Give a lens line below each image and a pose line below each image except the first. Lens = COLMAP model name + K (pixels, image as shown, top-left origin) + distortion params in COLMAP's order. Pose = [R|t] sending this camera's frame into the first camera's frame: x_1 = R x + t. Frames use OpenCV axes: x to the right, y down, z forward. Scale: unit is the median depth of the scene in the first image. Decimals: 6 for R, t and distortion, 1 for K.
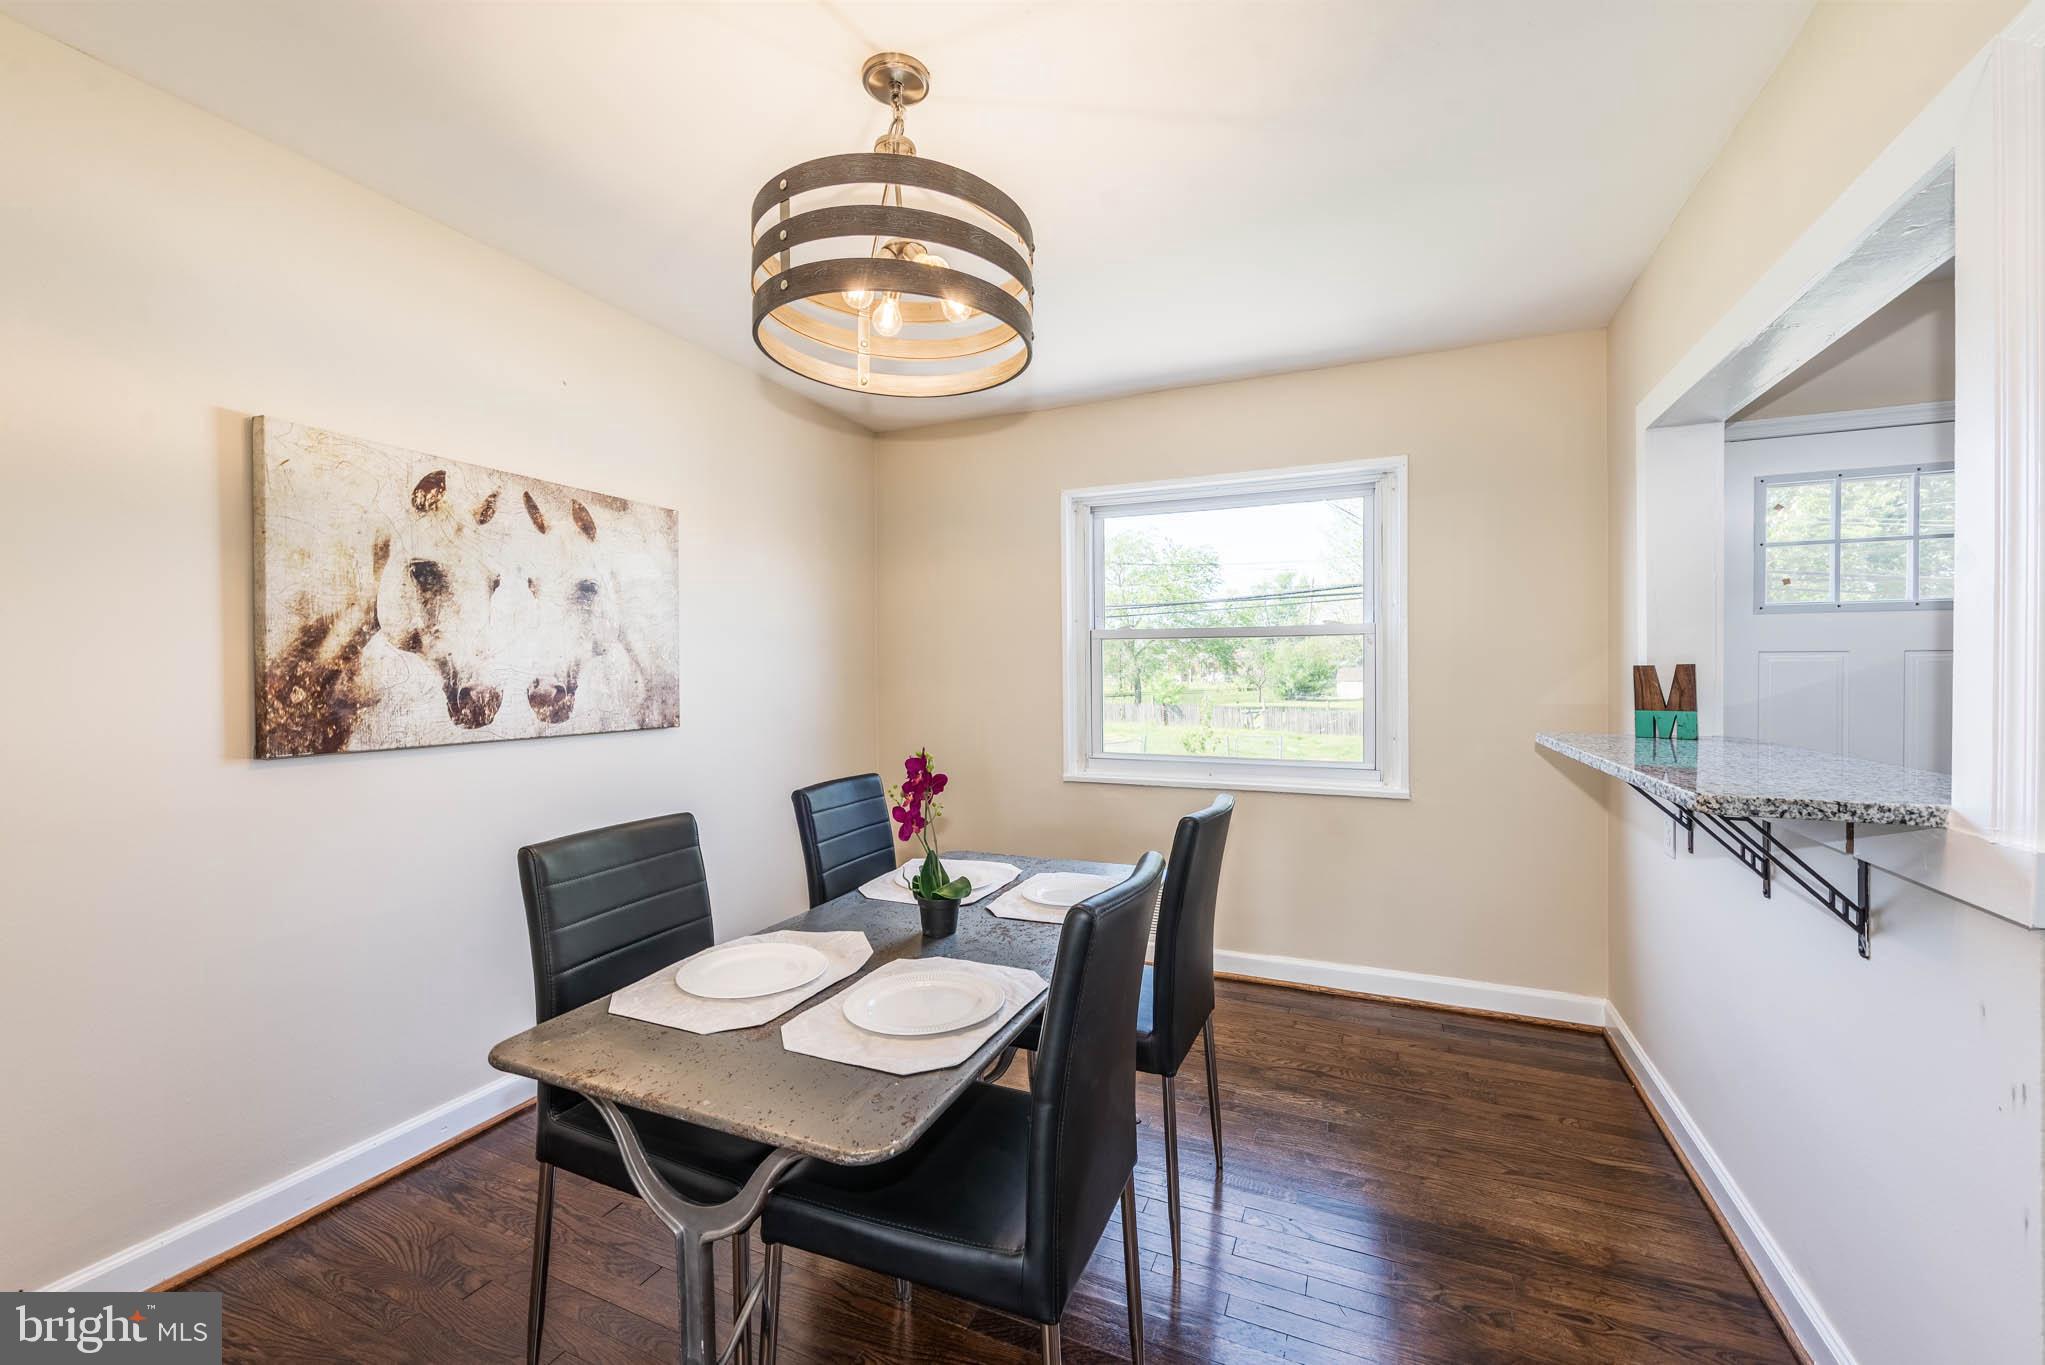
lens RADIAL K [[807.6, 0, 1038.3], [0, 807.6, 678.4], [0, 0, 1]] dist [0.001256, -0.000121]
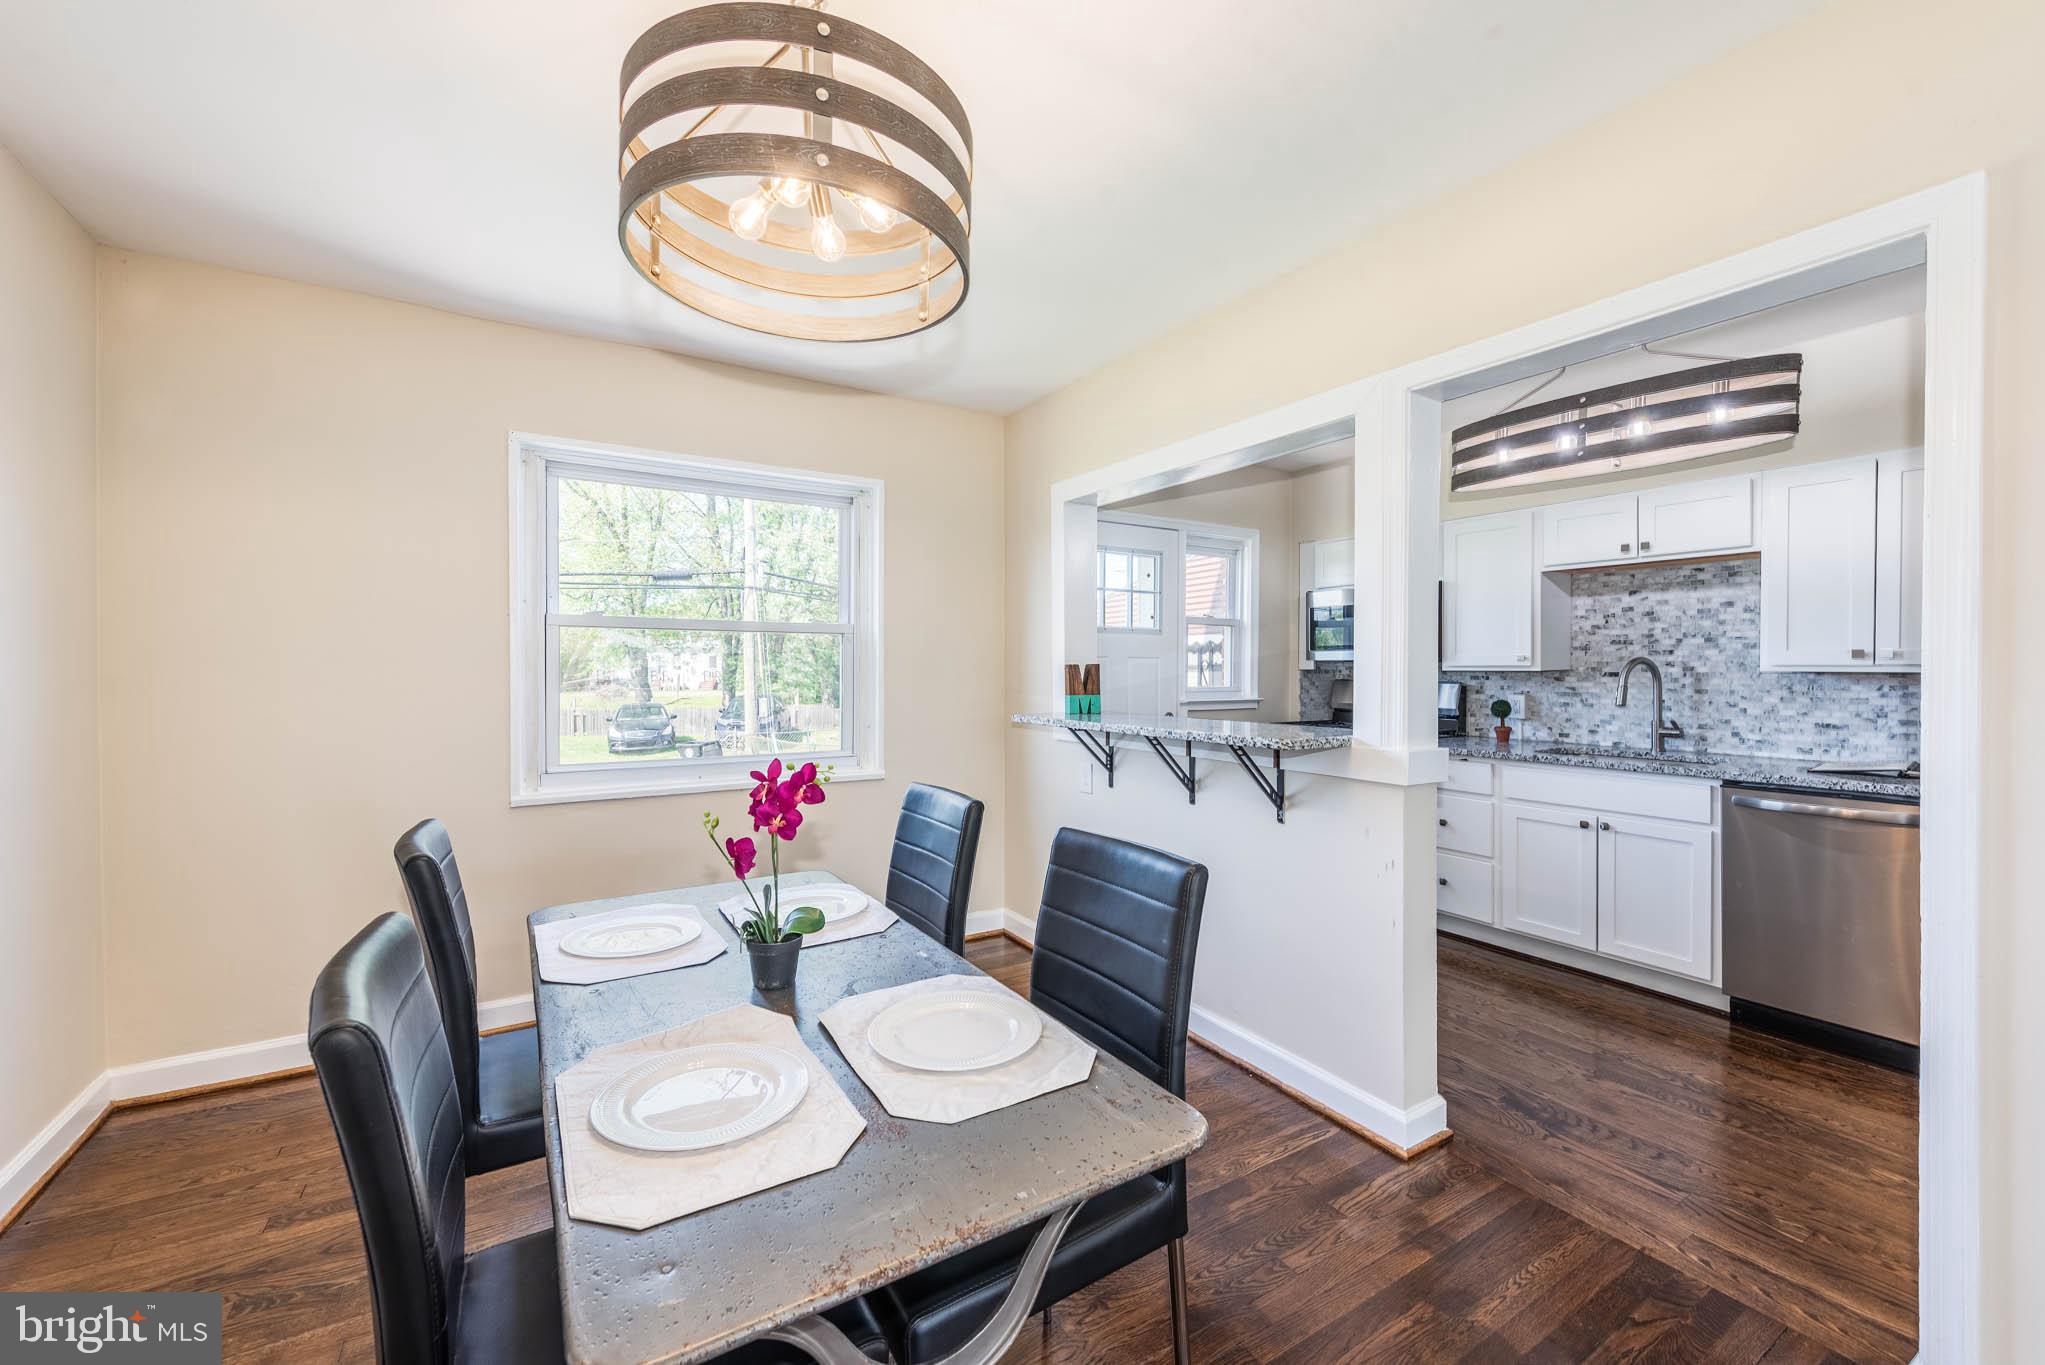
lens RADIAL K [[808.0, 0, 1007.3], [0, 808.0, 672.6], [0, 0, 1]] dist [0.007462, -0.000135]
pose [[0.578243, -0.001086, 0.815864, -0.554100], [0.001298, 0.999999, 0.000411, -0.002451], [-0.815864, 0.000822, 0.578244, 0.274535]]
